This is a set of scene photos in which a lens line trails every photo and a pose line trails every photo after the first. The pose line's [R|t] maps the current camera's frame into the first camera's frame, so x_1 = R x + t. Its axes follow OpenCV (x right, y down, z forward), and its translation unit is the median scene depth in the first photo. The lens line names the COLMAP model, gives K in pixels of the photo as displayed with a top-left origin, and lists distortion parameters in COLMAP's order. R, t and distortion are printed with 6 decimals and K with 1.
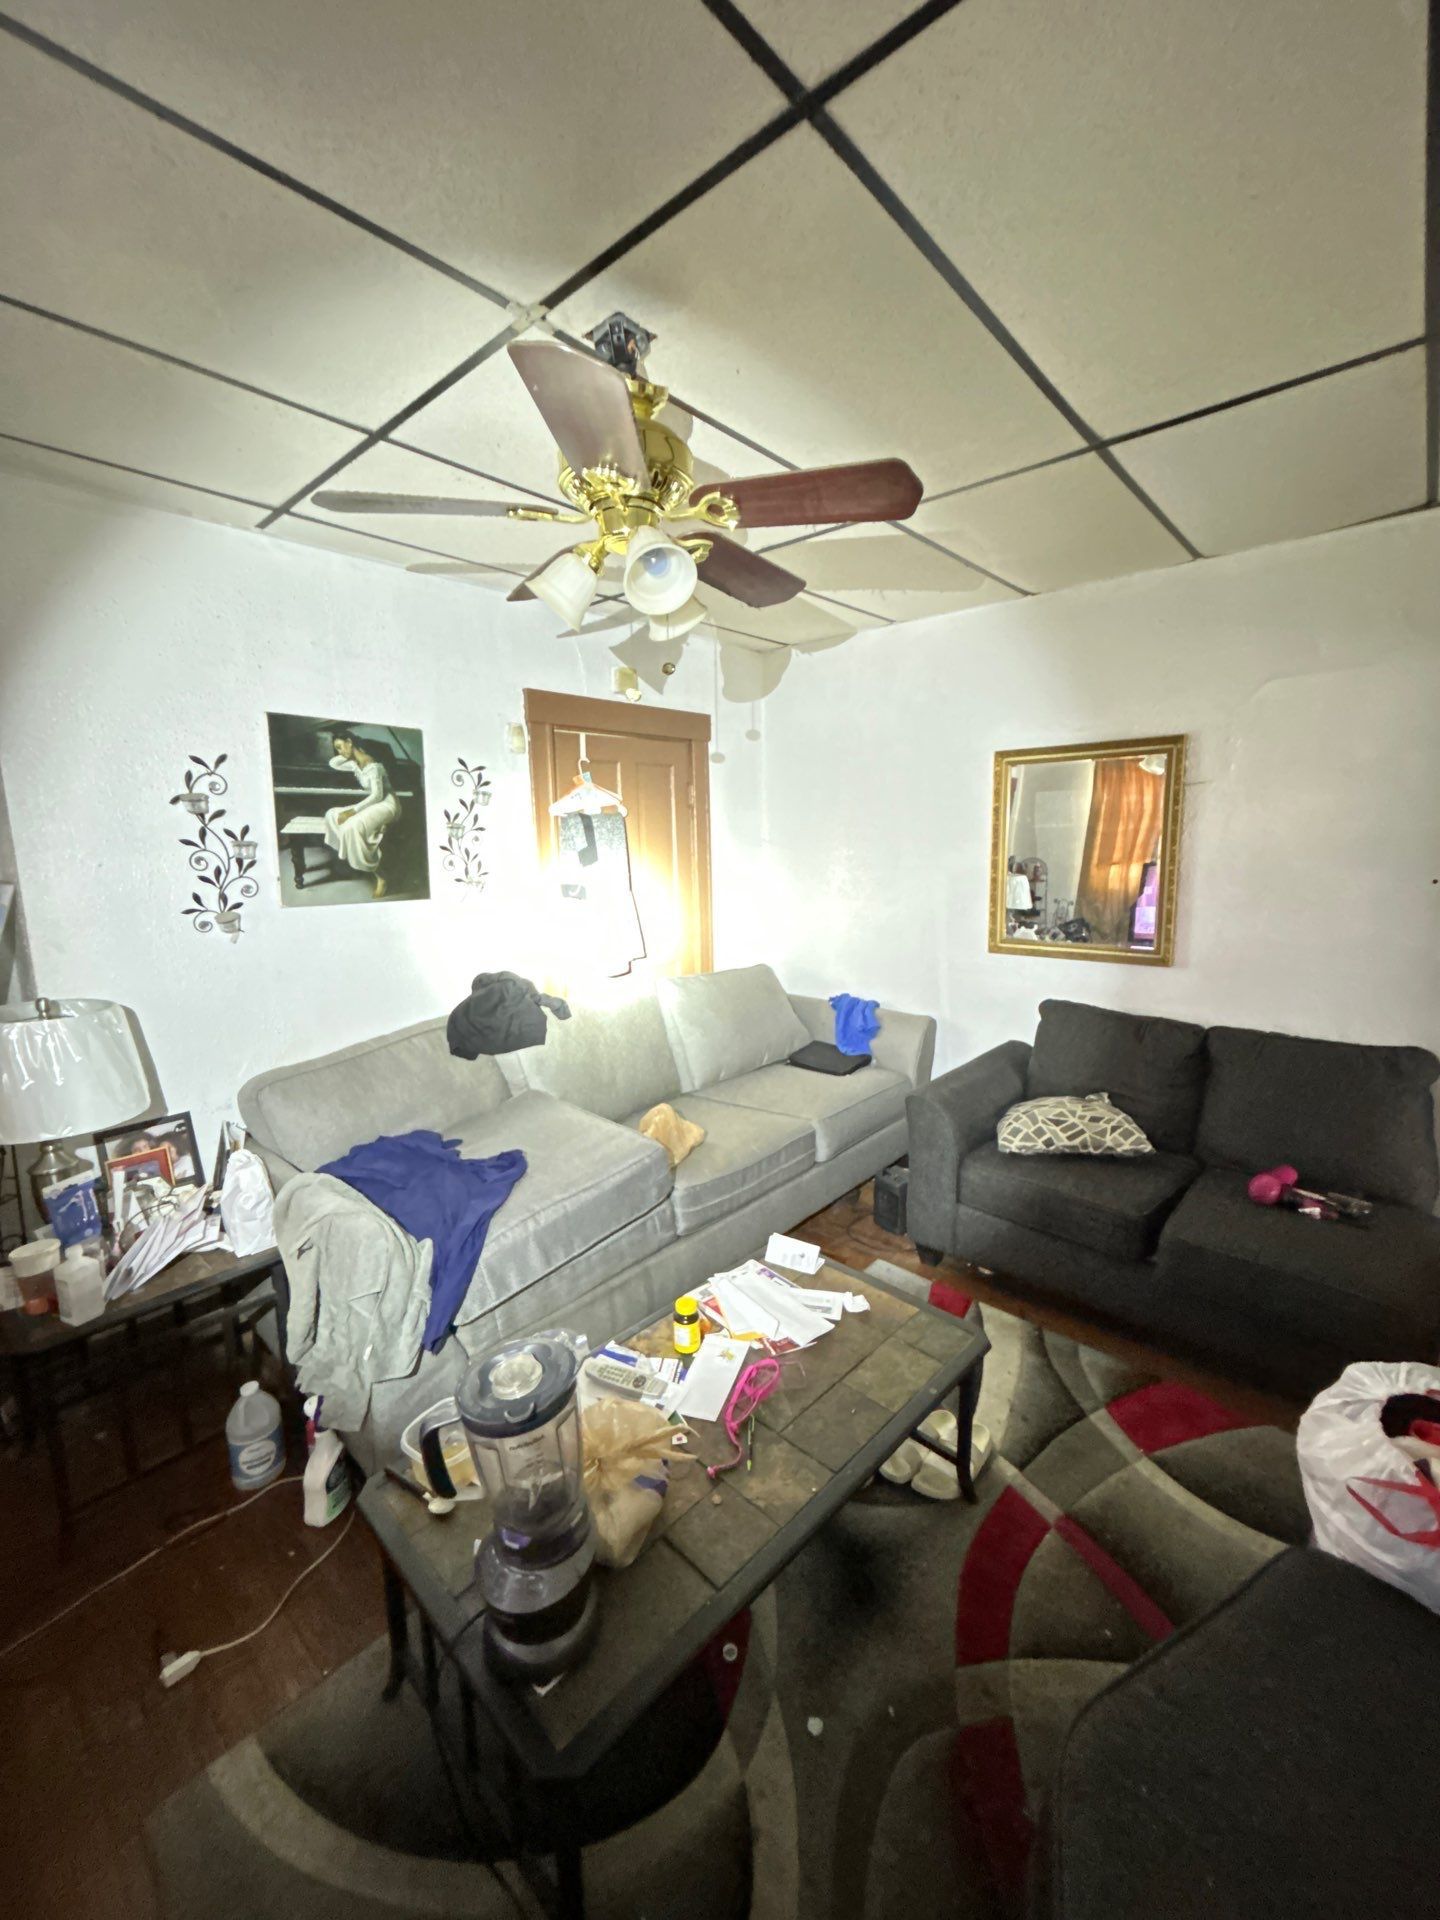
lens RADIAL K [[778.1, 0, 719.2], [0, 778.1, 956.8], [0, 0, 1]] dist [0.002672, 0.000363]
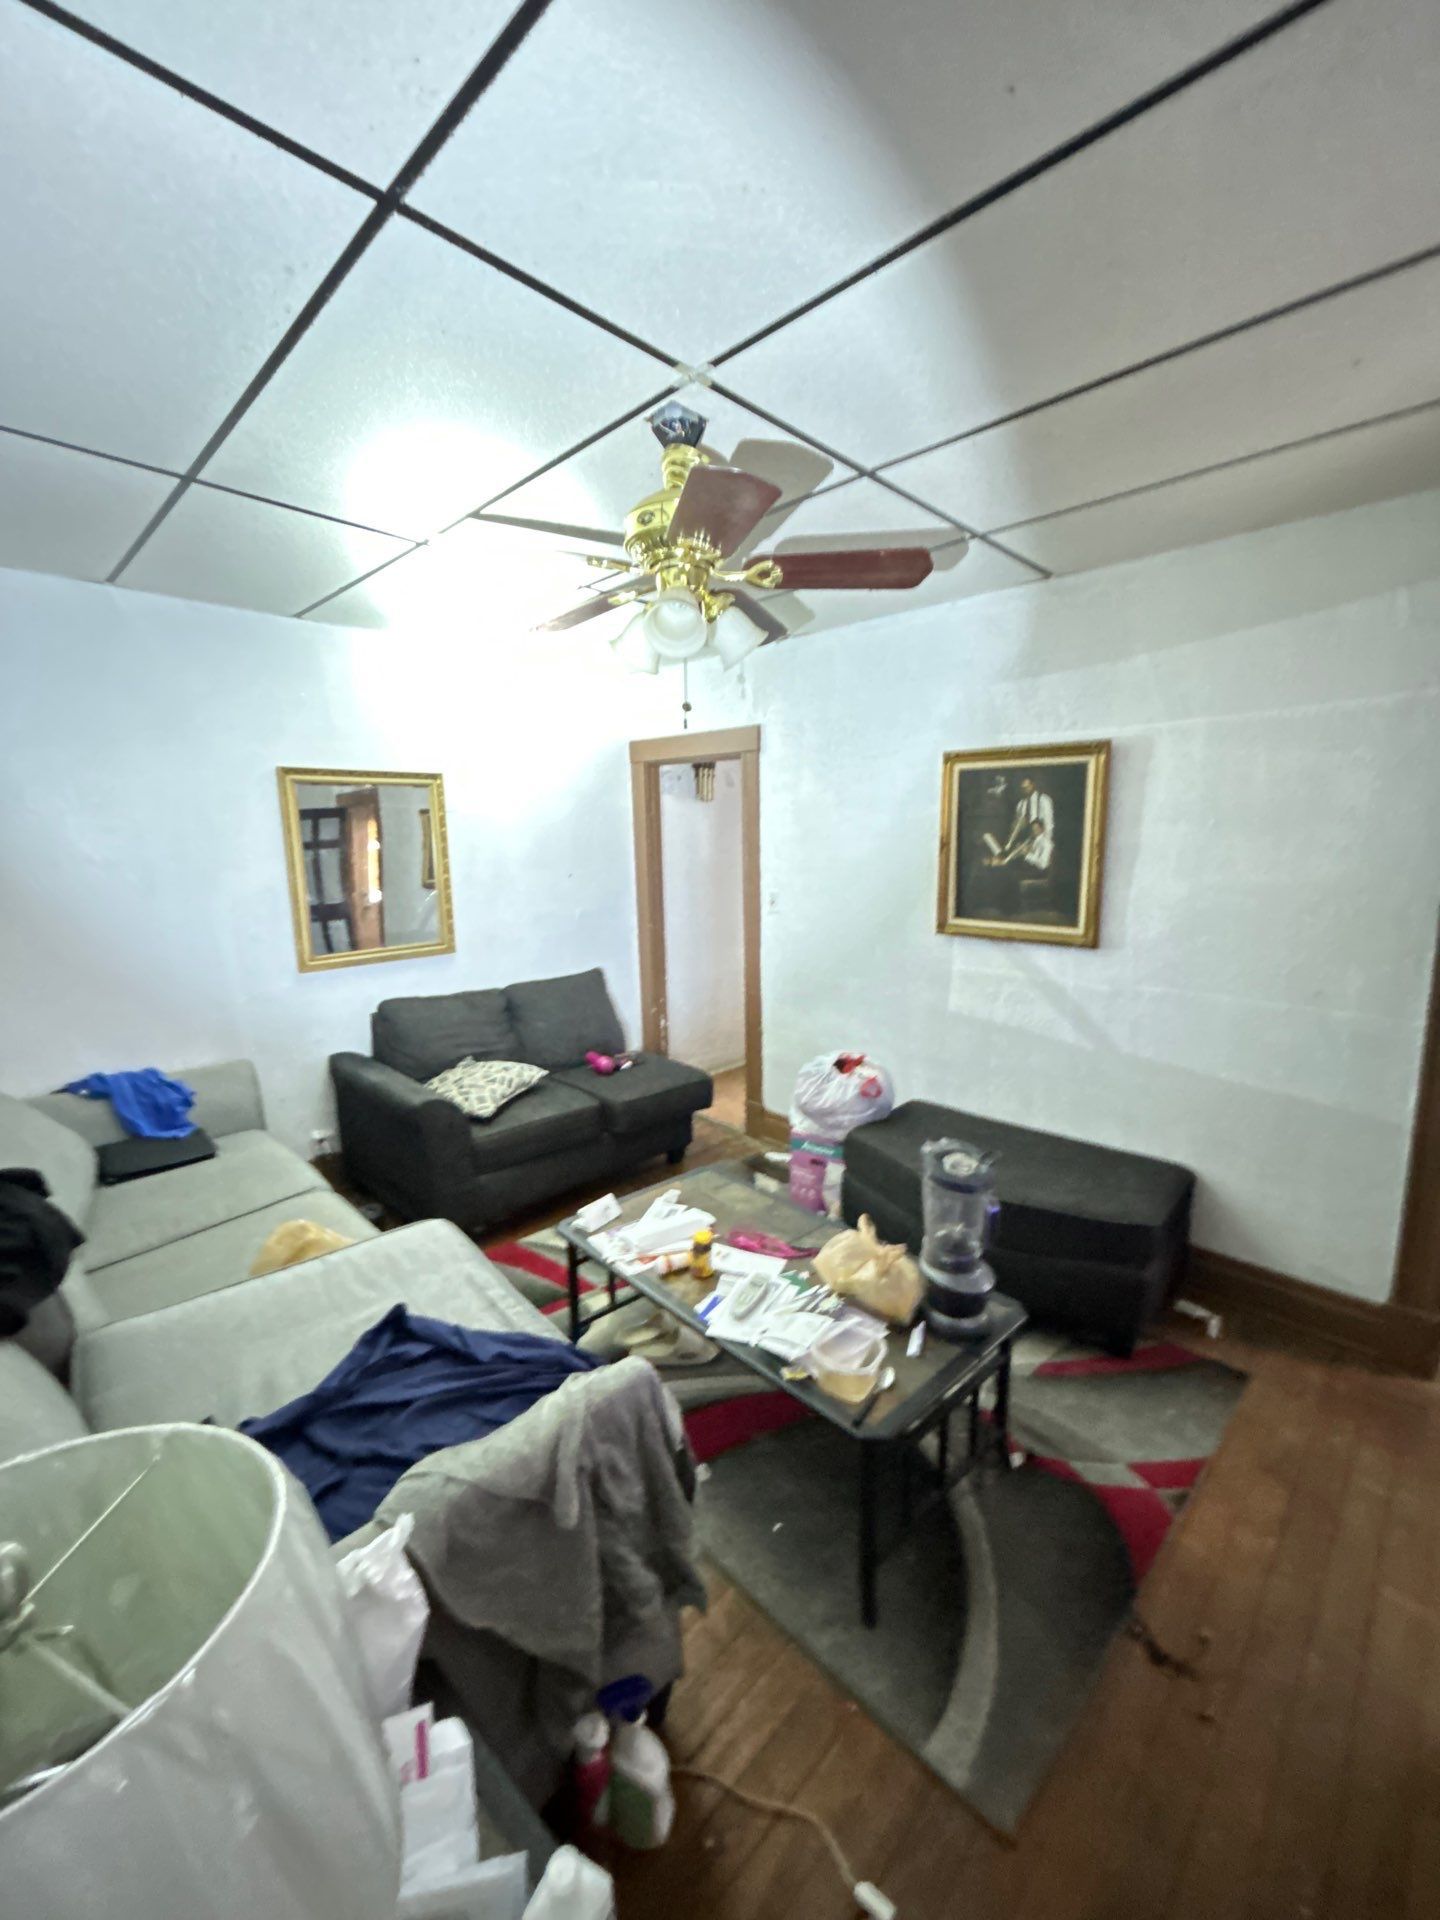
lens RADIAL K [[778.1, 0, 720.5], [0, 778.1, 961.3], [0, 0, 1]] dist [0.002672, 0.000363]
pose [[0.041523, -0.137935, 0.989571, -0.752241], [0.166403, 0.977547, 0.129277, -0.074018], [-0.985183, 0.159300, 0.063543, 0.537834]]
